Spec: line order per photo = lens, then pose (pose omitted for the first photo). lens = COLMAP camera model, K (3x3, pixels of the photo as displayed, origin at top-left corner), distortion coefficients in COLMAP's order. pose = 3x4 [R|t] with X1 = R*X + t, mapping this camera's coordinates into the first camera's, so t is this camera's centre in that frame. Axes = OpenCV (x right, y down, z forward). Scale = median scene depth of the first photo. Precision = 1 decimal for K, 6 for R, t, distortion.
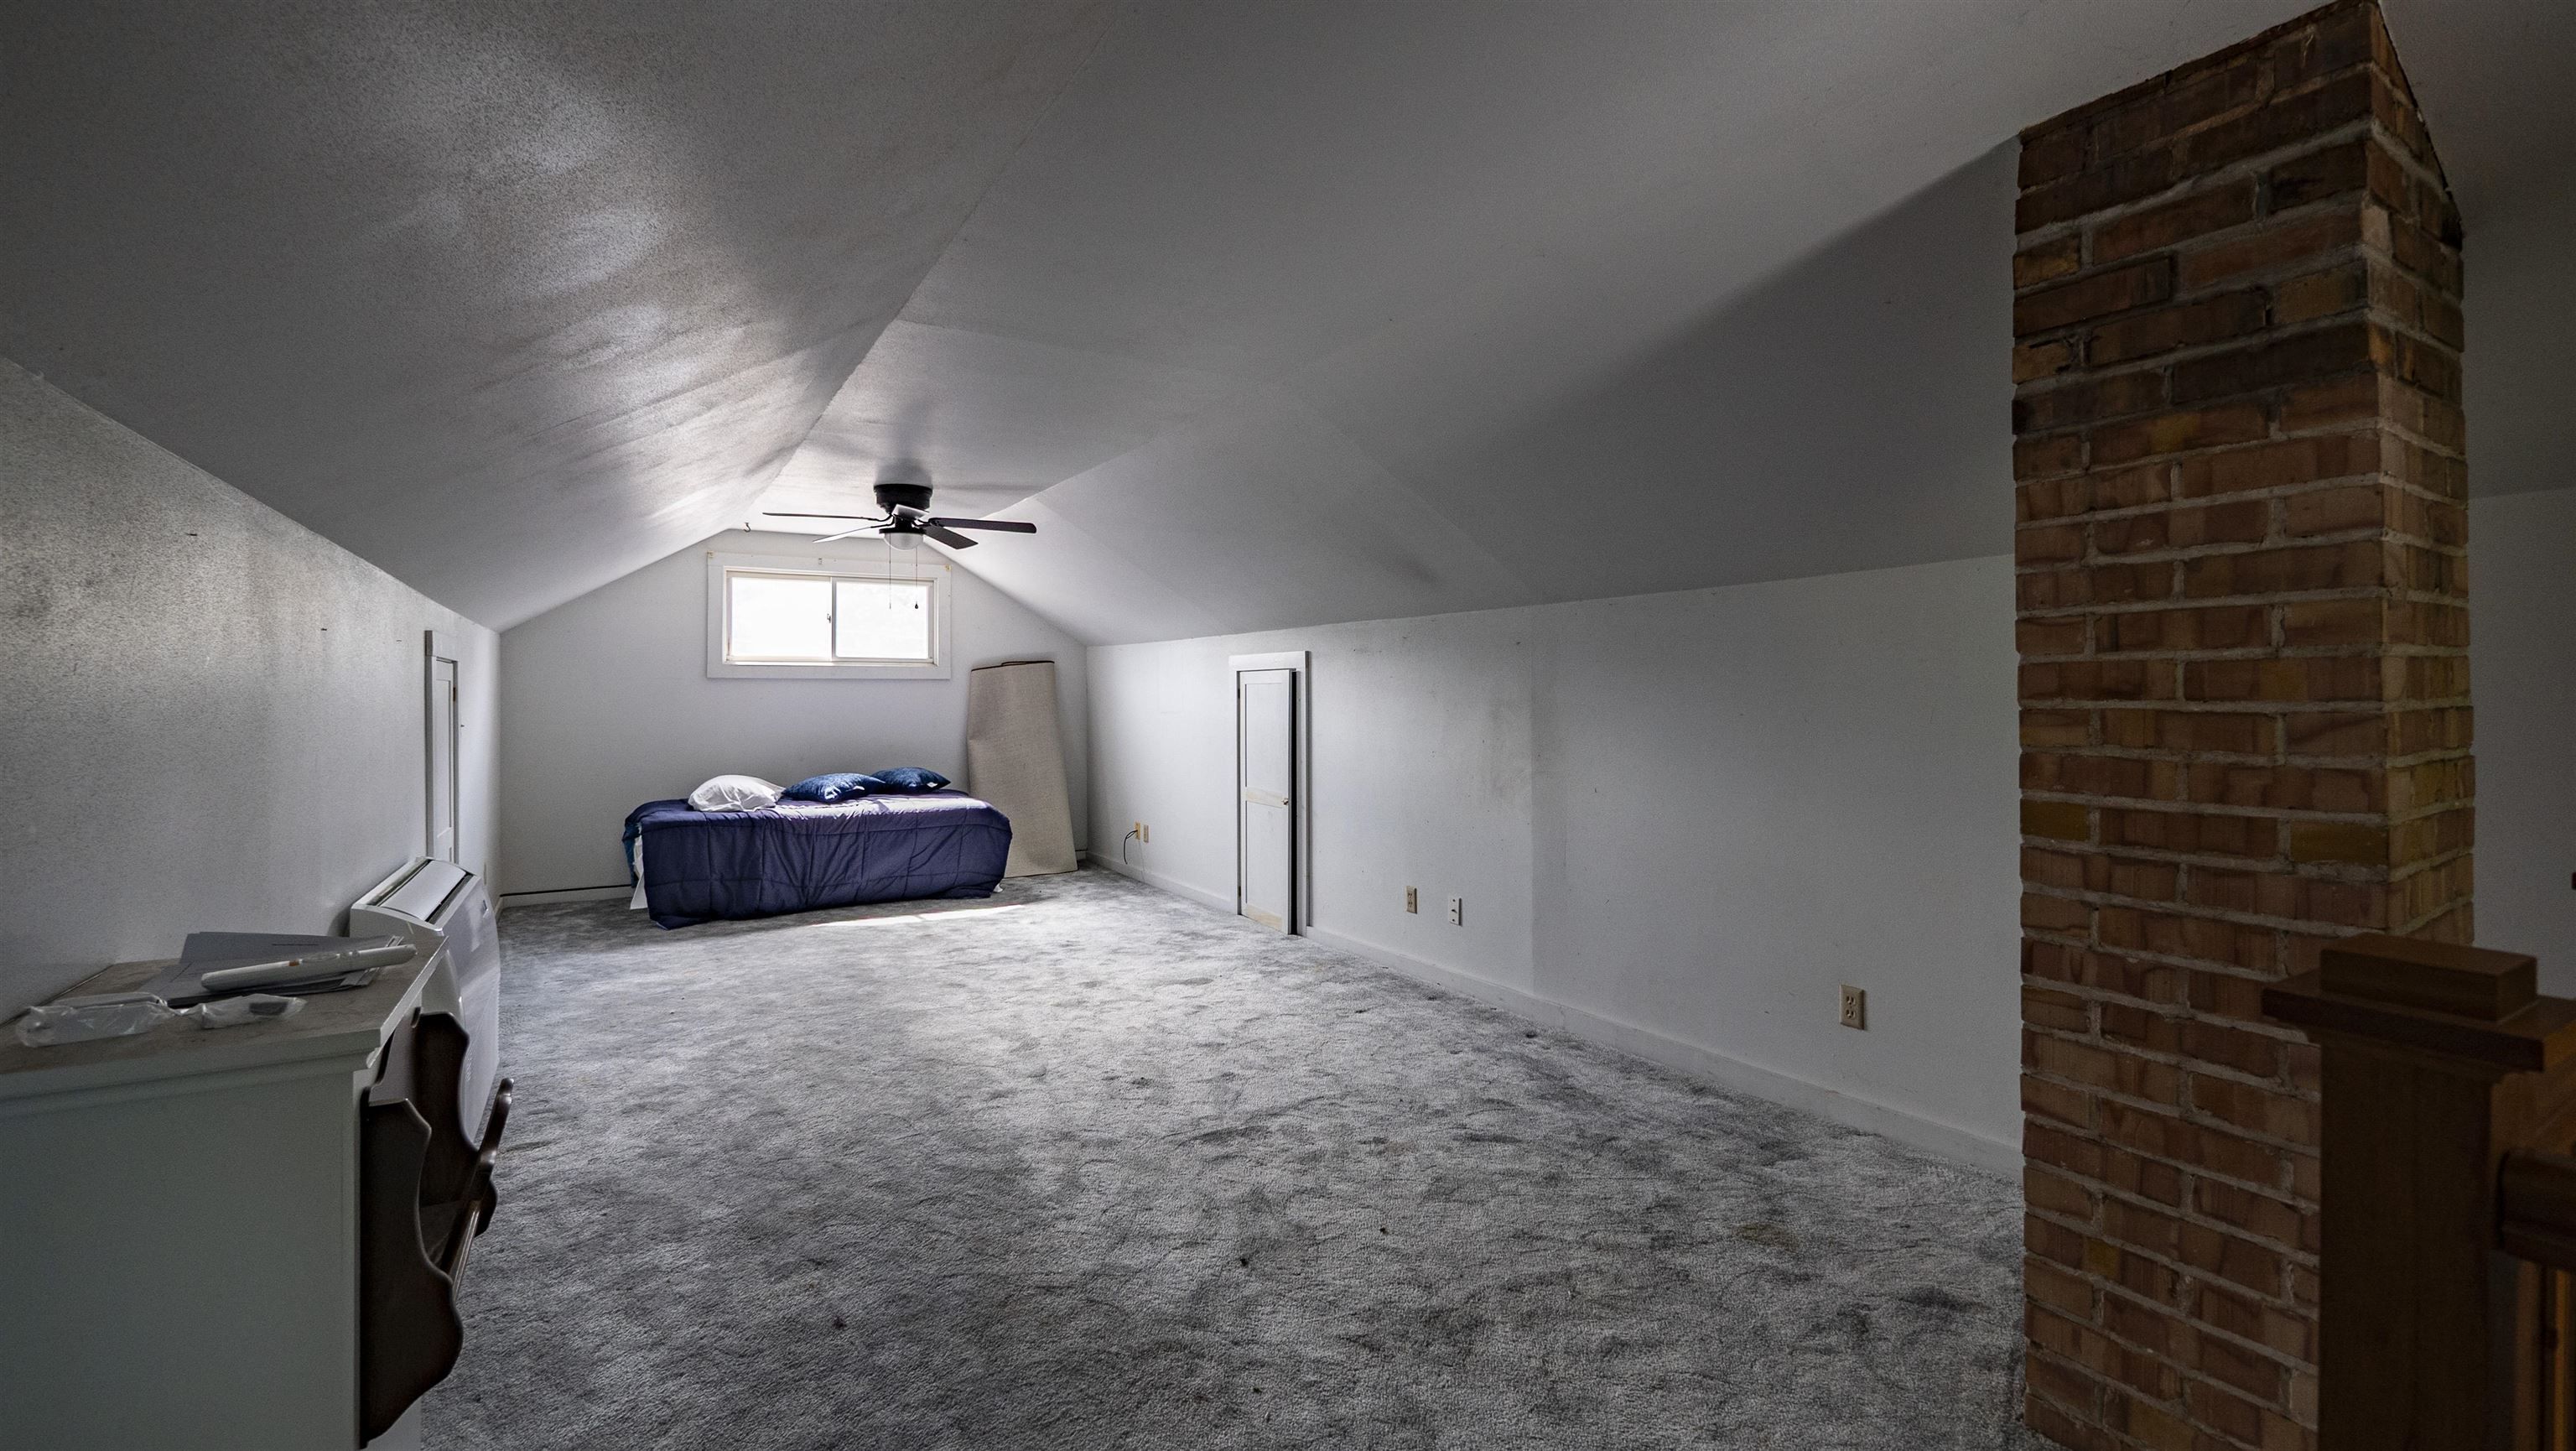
lens RADIAL K [[1114.8, 0, 1287.7], [0, 1114.8, 714.3], [0, 0, 1]] dist [-0.014967, 0.001141]
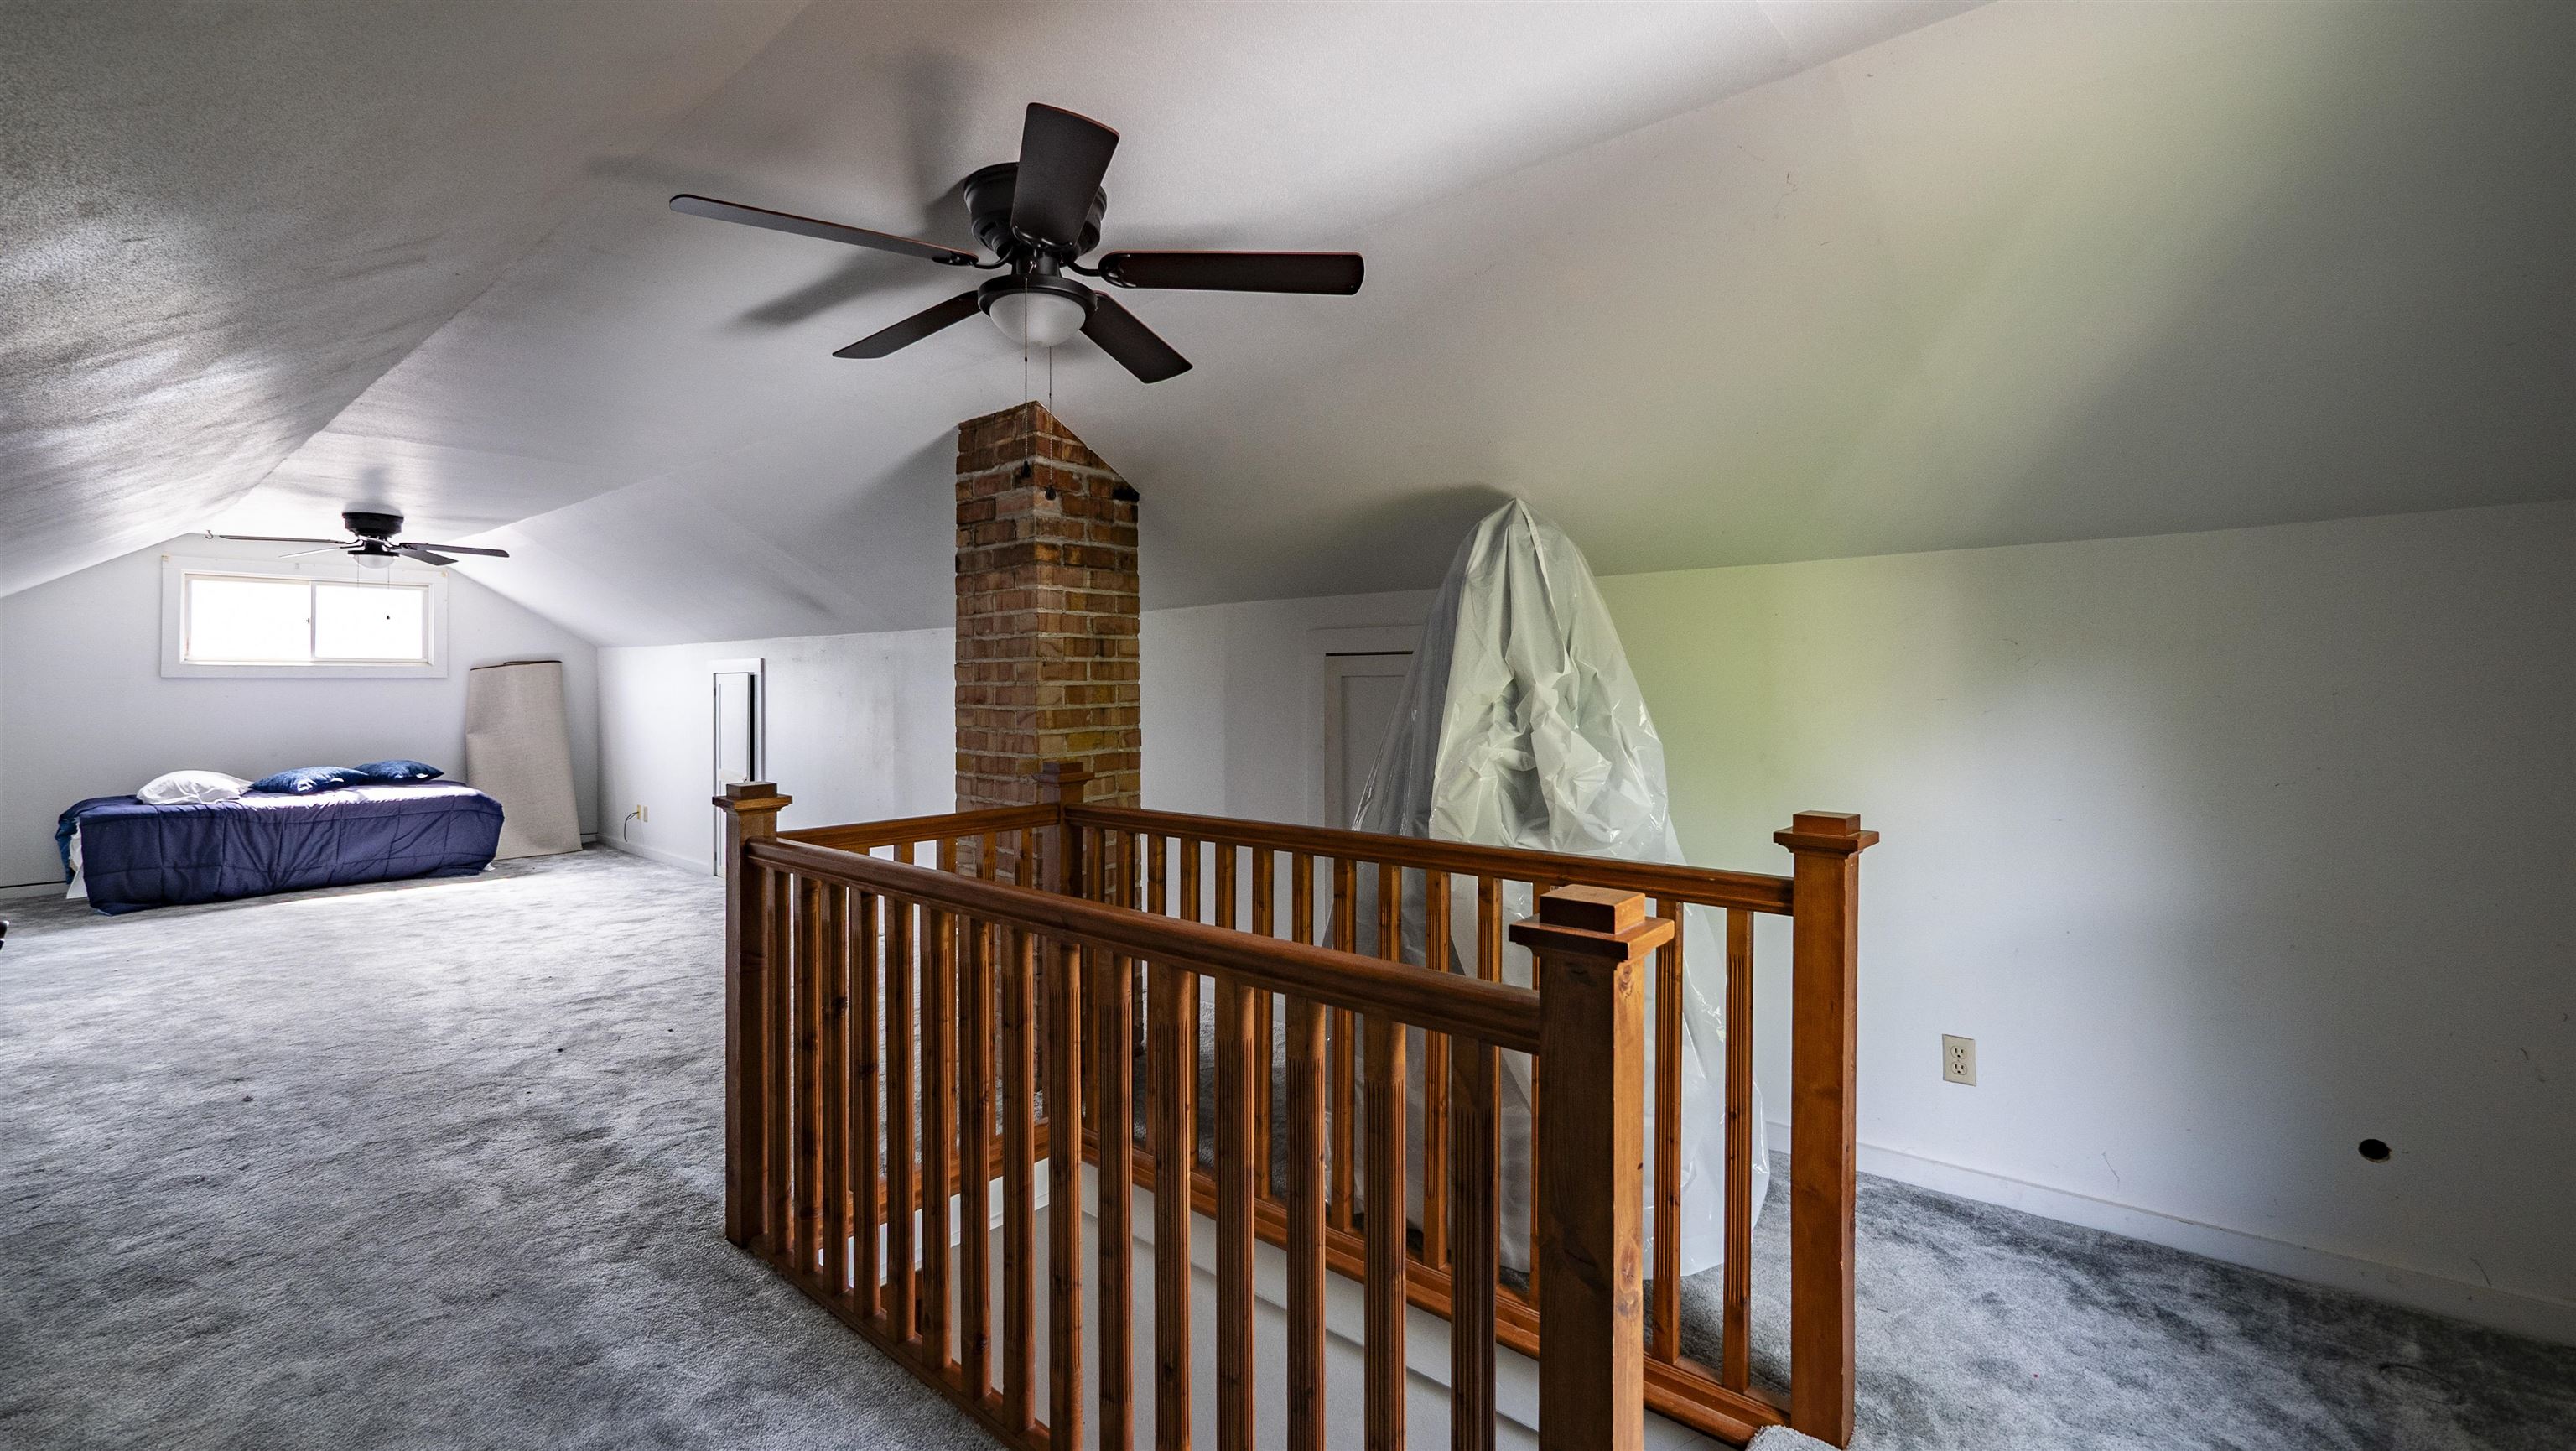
lens RADIAL K [[1114.8, 0, 1314.8], [0, 1114.8, 688.1], [0, 0, 1]] dist [-0.014967, 0.001141]
pose [[0.948507, -0.003092, 0.316741, 0.193740], [0.007230, 0.999903, -0.011888, -0.003827], [-0.316674, 0.013566, 0.948438, -0.347697]]
